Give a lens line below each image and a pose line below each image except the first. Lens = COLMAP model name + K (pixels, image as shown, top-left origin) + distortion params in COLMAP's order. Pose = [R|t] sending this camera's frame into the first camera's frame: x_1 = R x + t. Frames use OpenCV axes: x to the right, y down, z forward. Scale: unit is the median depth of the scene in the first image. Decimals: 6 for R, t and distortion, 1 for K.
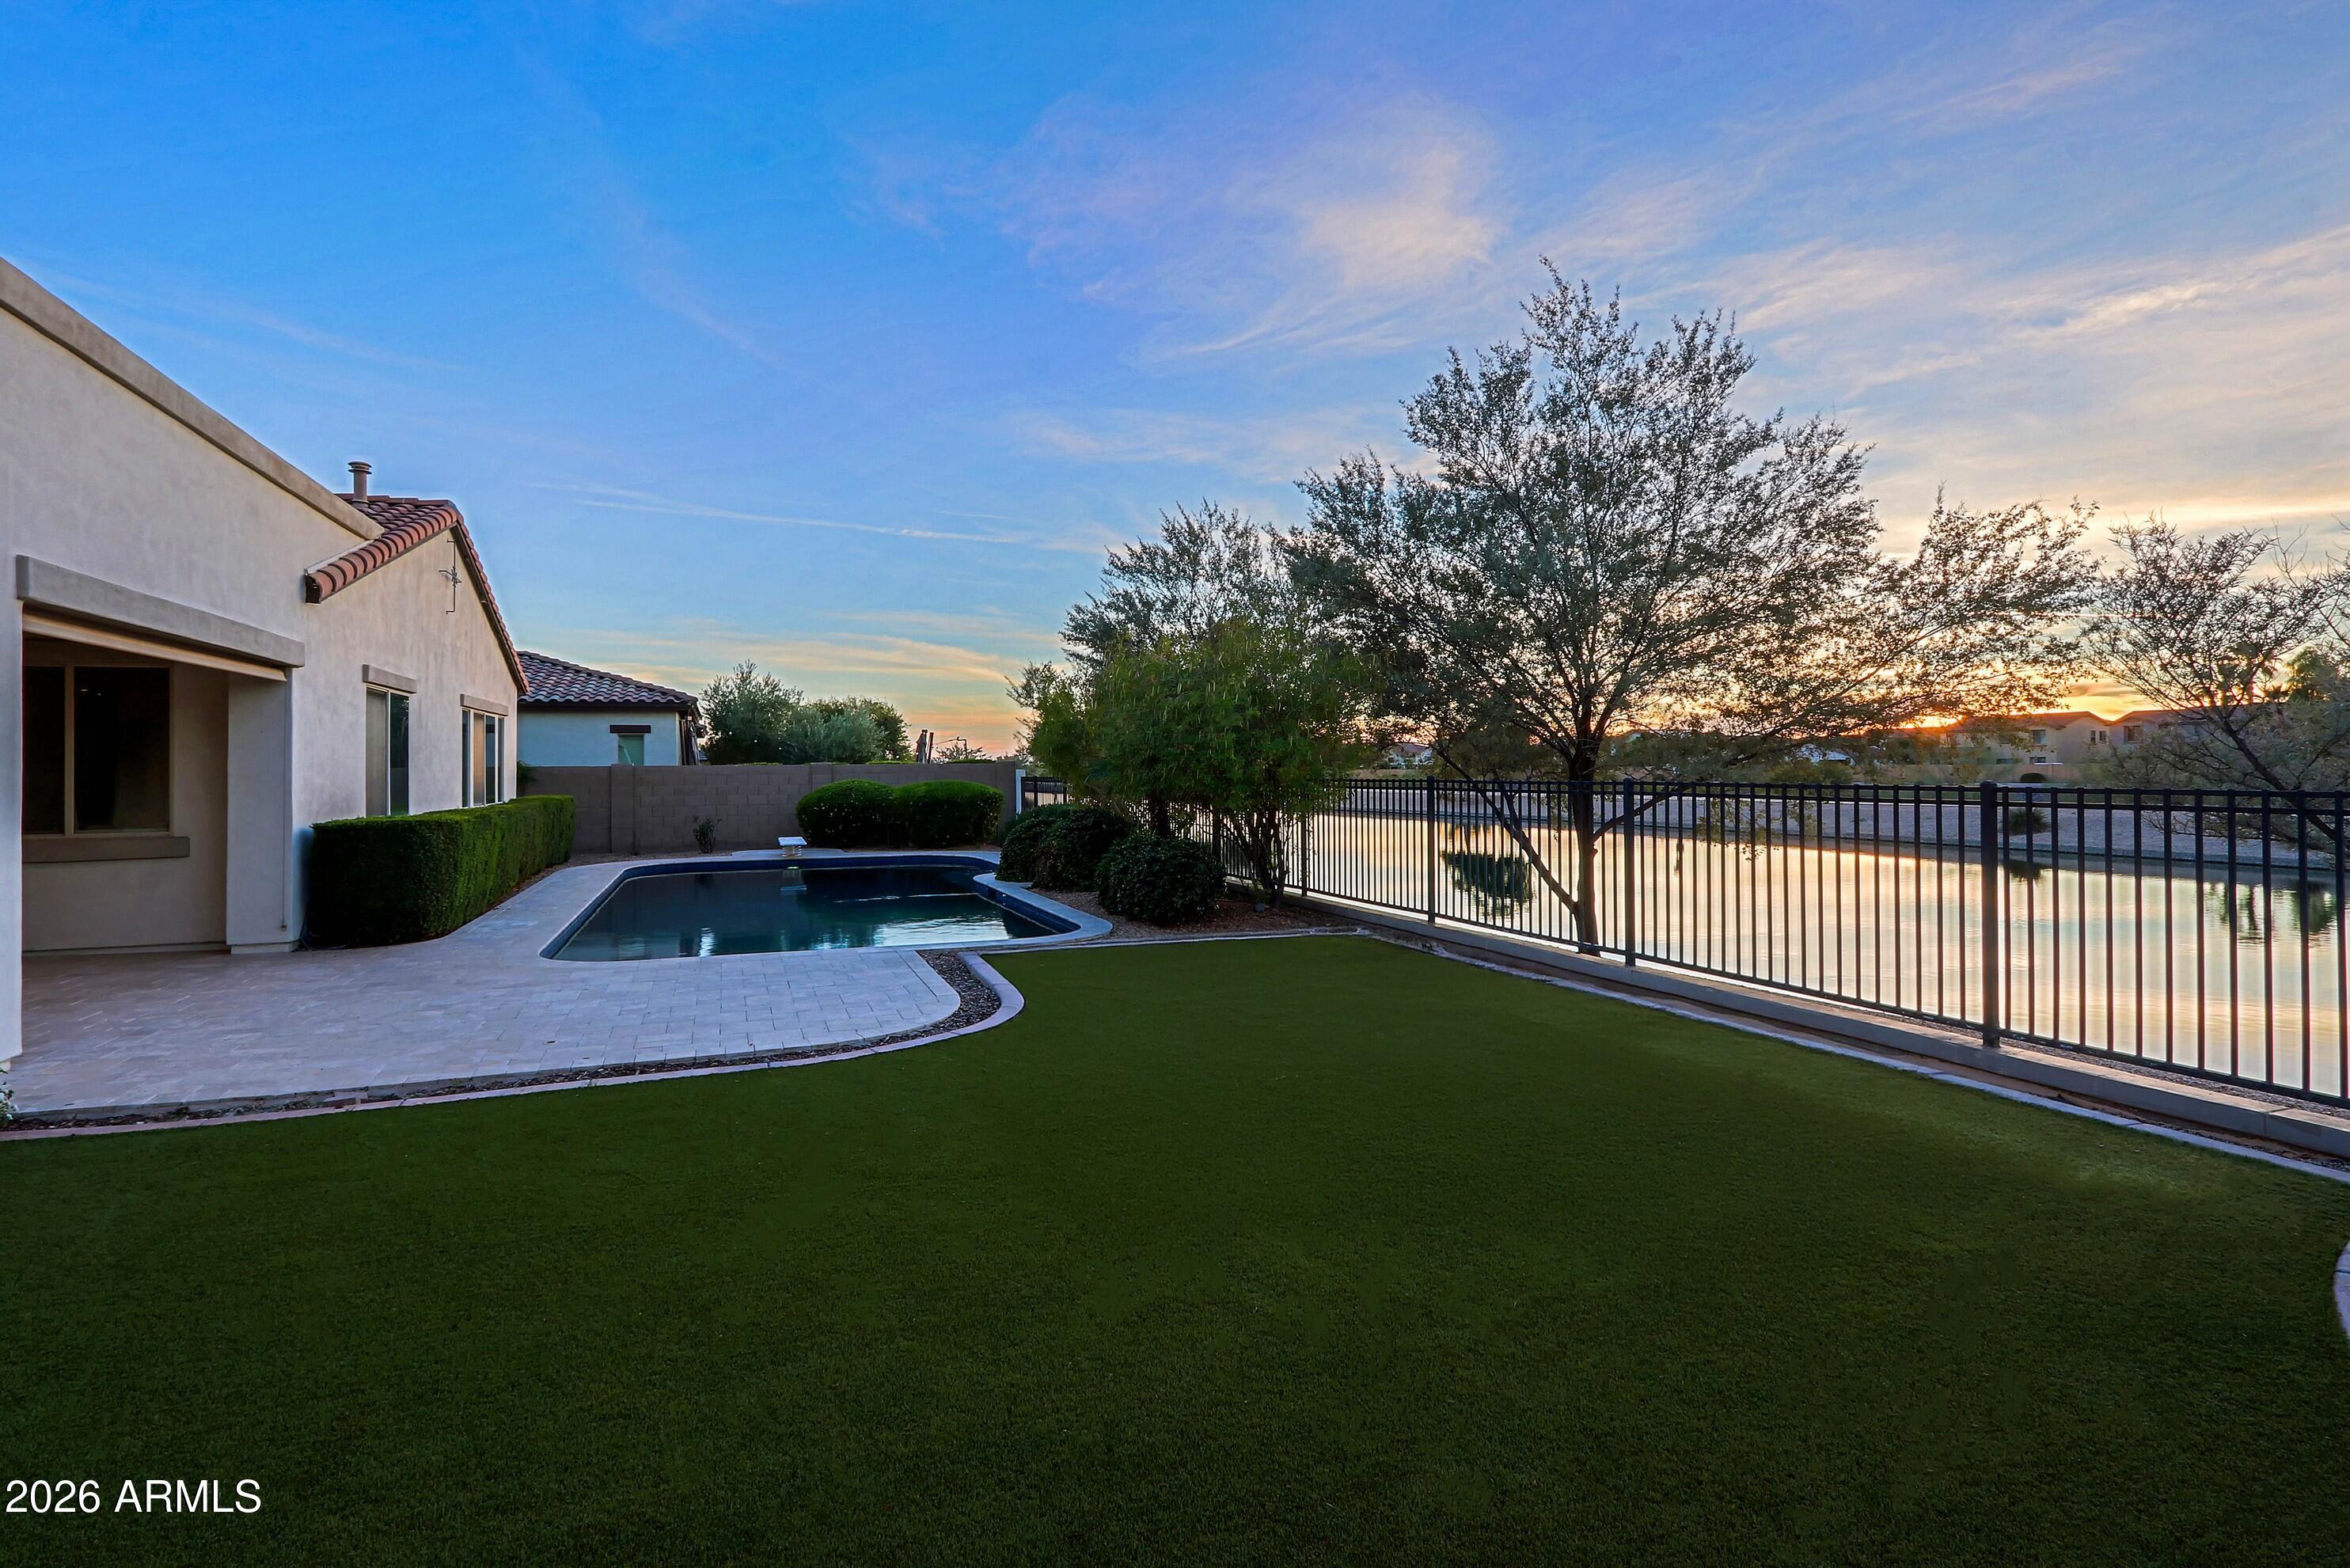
lens RADIAL K [[1137.1, 0, 1159.2], [0, 1137.1, 785.6], [0, 0, 1]] dist [-0.008621, 0.001192]
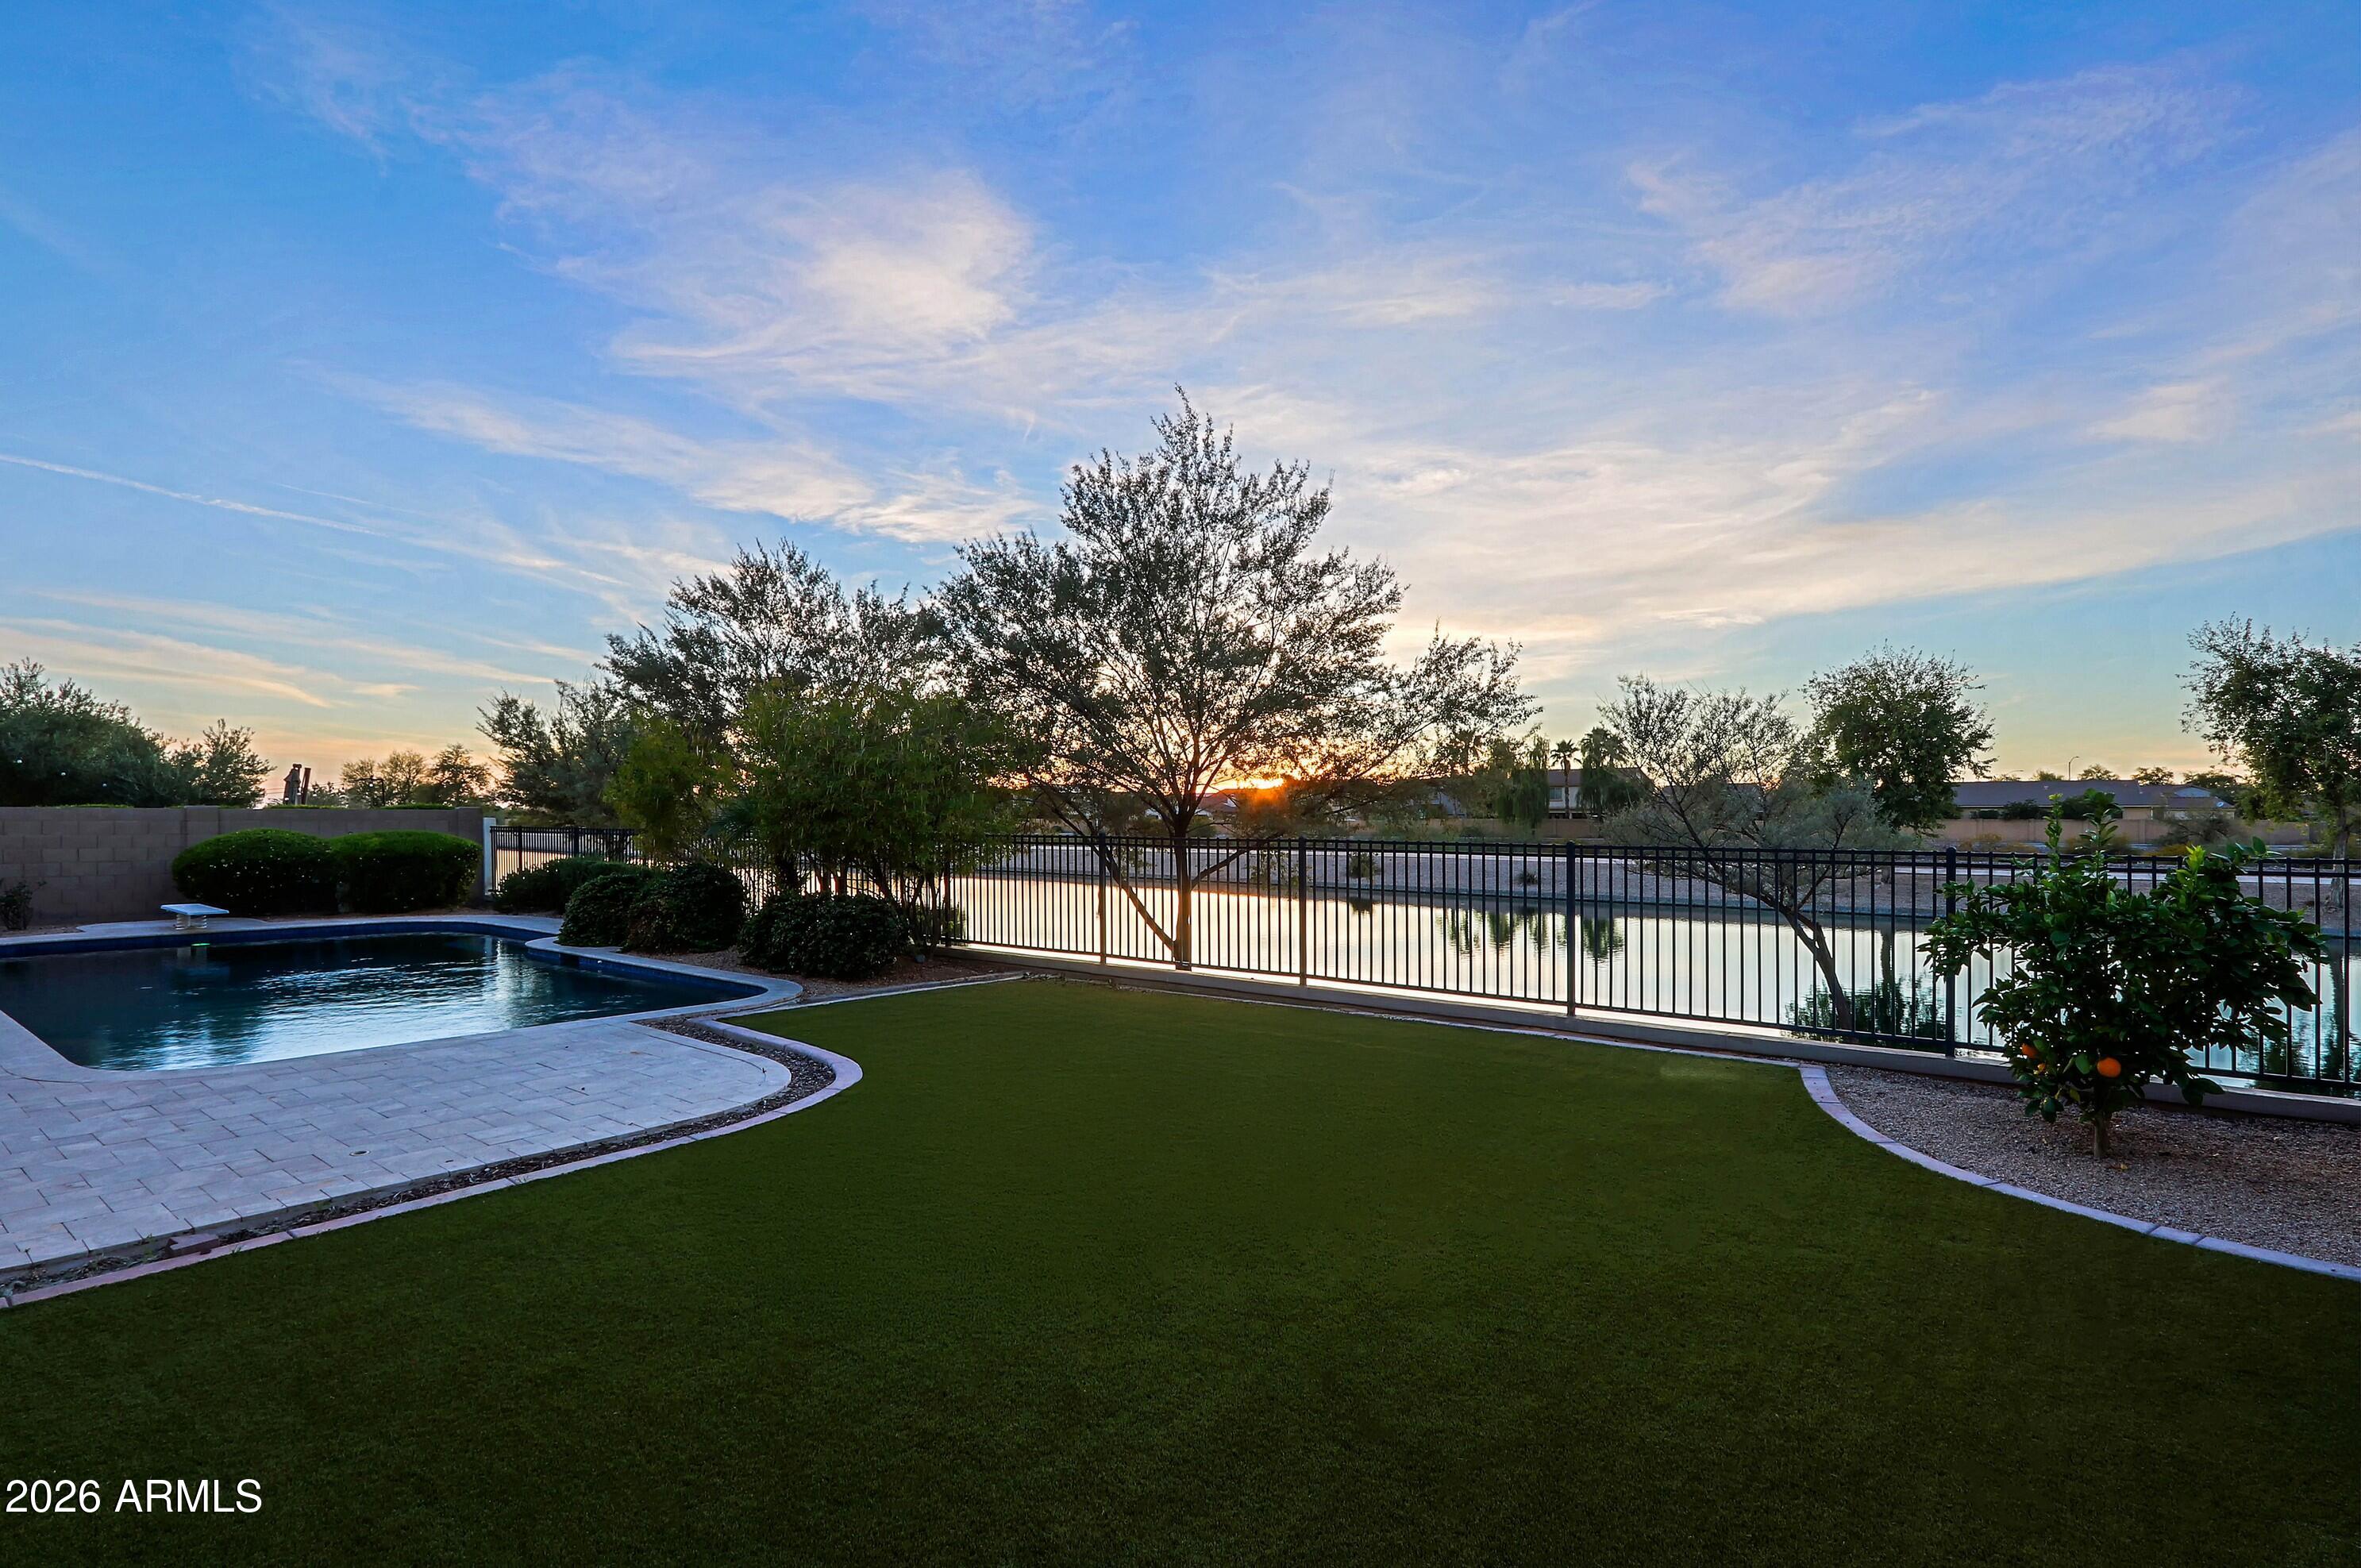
lens RADIAL K [[1155.6, 0, 1208.5], [0, 1155.6, 853.4], [0, 0, 1]] dist [-0.004383, 0.000173]
pose [[0.843577, -0.005873, 0.536976, -0.145066], [-0.002840, 0.999877, 0.015397, -0.002588], [-0.537000, -0.014513, 0.843457, -0.013869]]
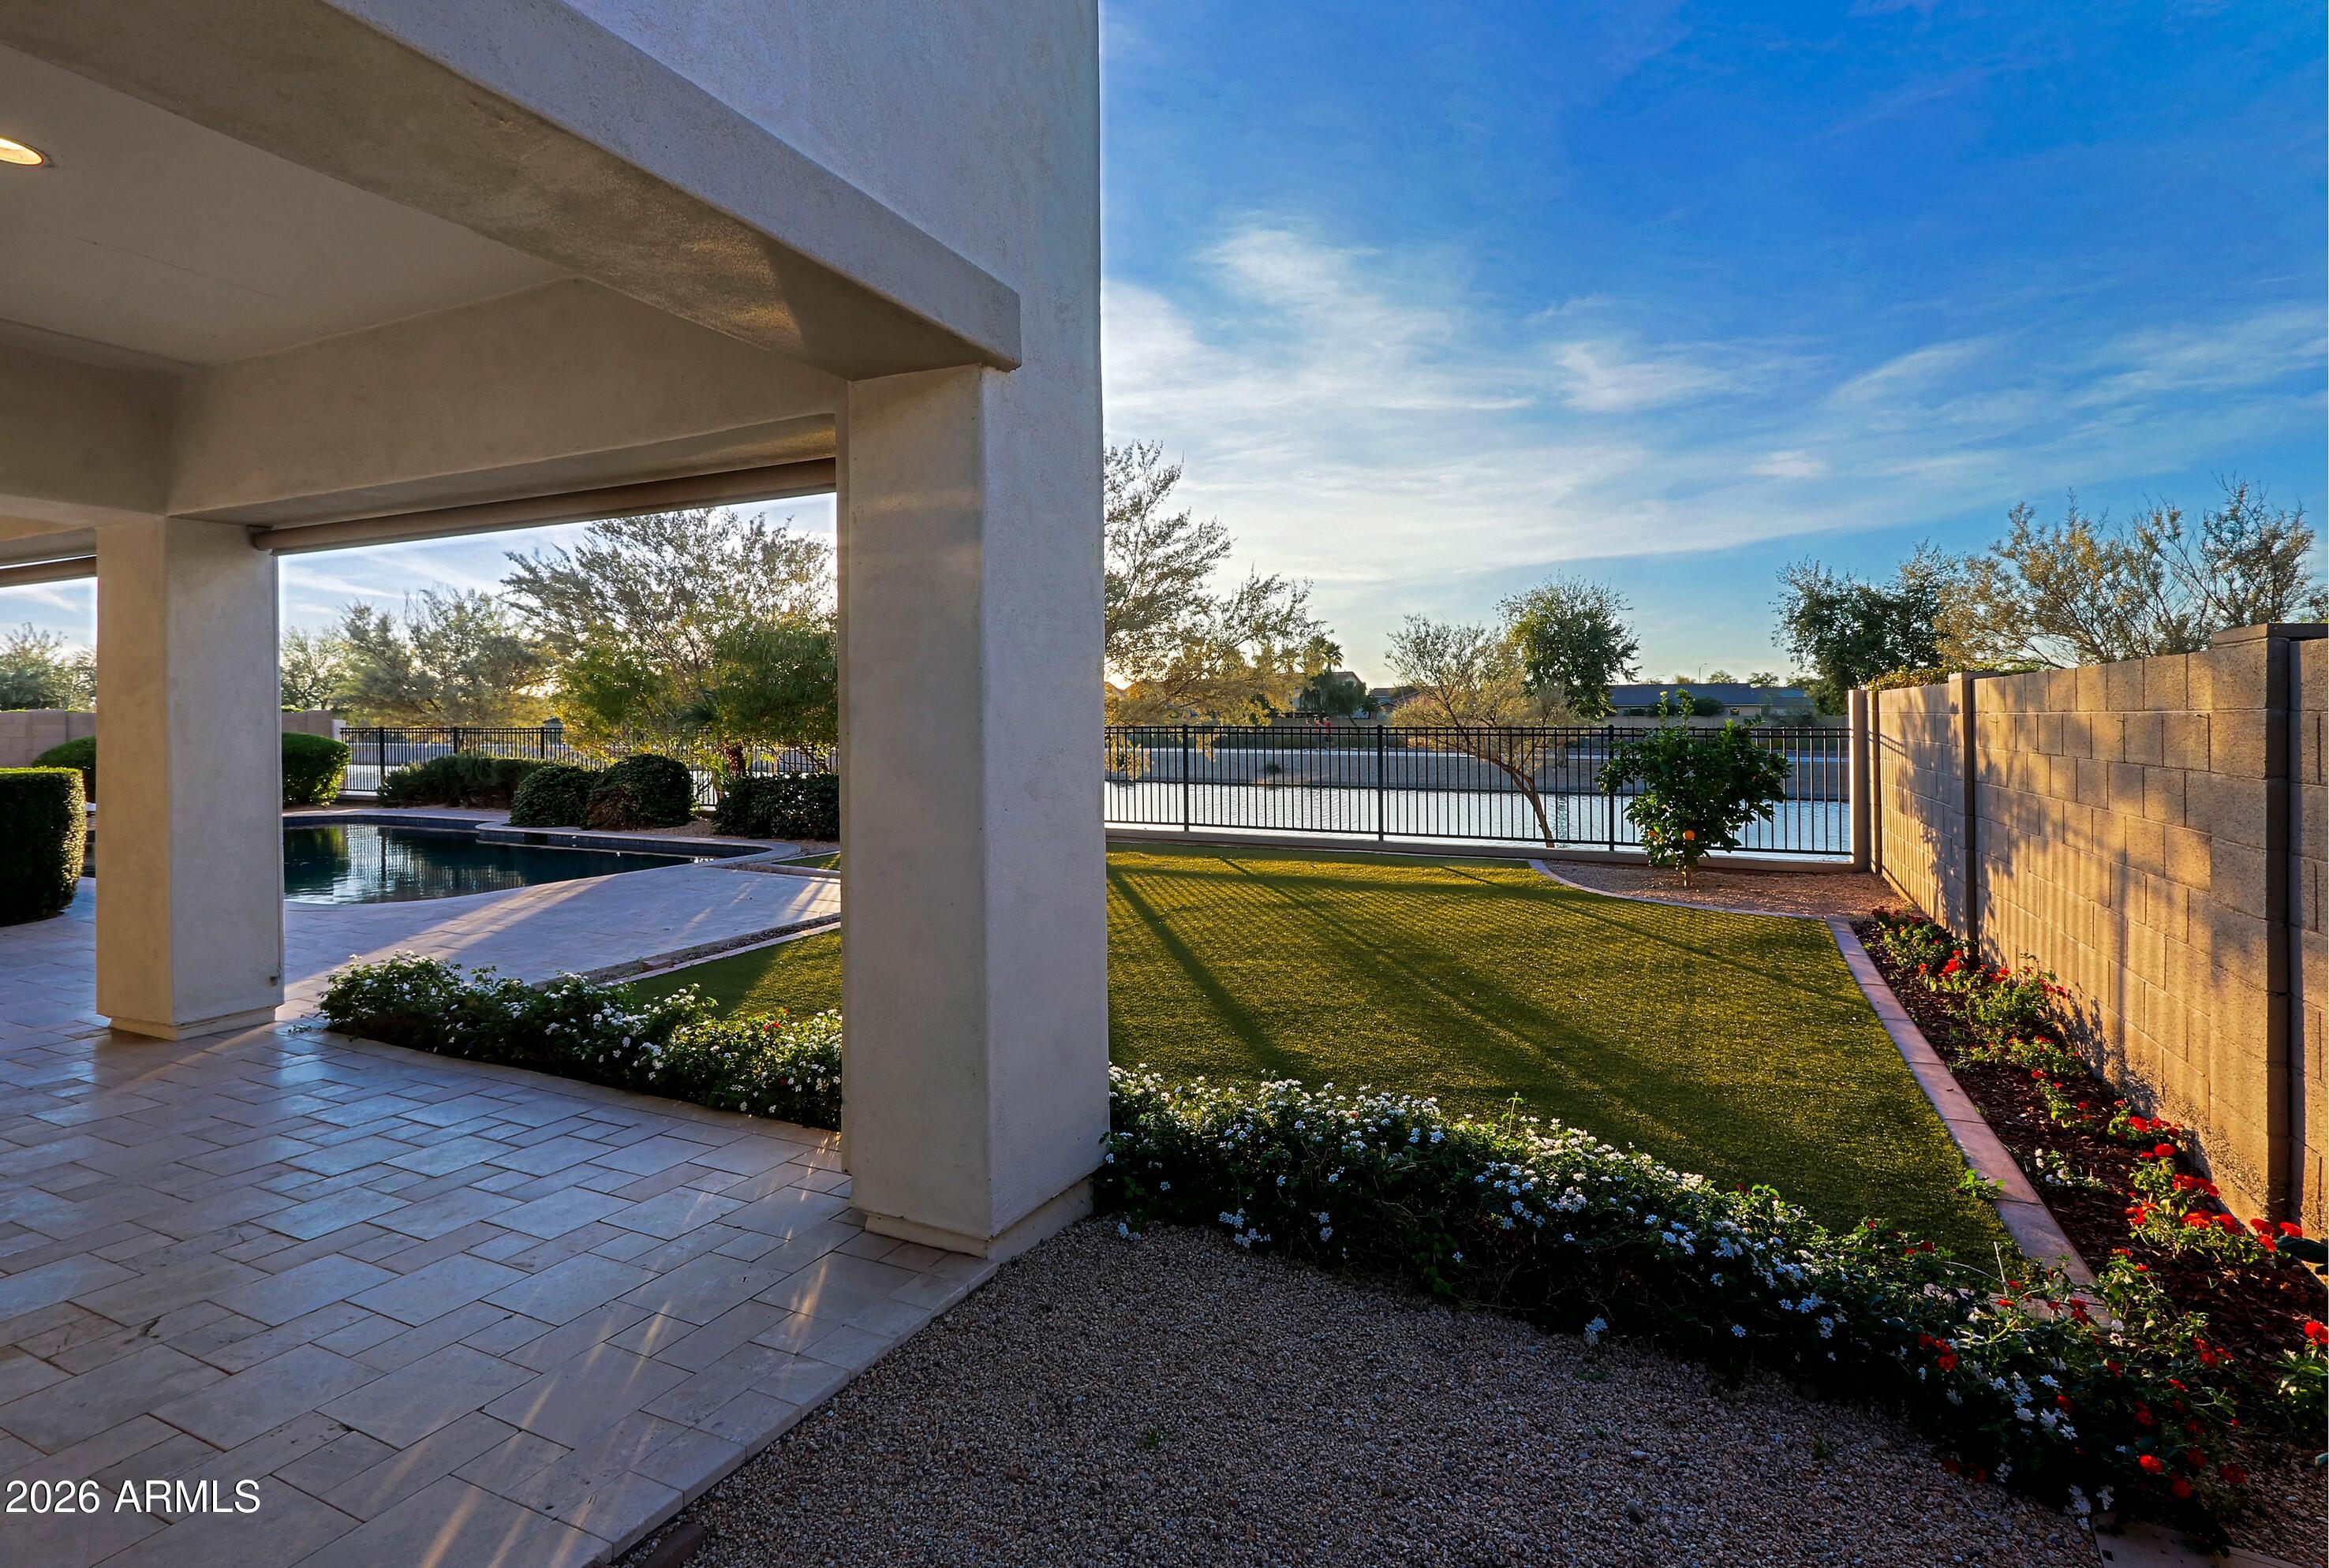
lens RADIAL K [[1157.3, 0, 1155.7], [0, 1157.3, 694.2], [0, 0, 1]] dist [0.015665, -0.015814]
pose [[0.723868, 0.022163, 0.689582, -0.313691], [0.006186, 0.999235, -0.038609, 0.005278], [-0.689911, 0.032214, 0.723178, -0.093600]]
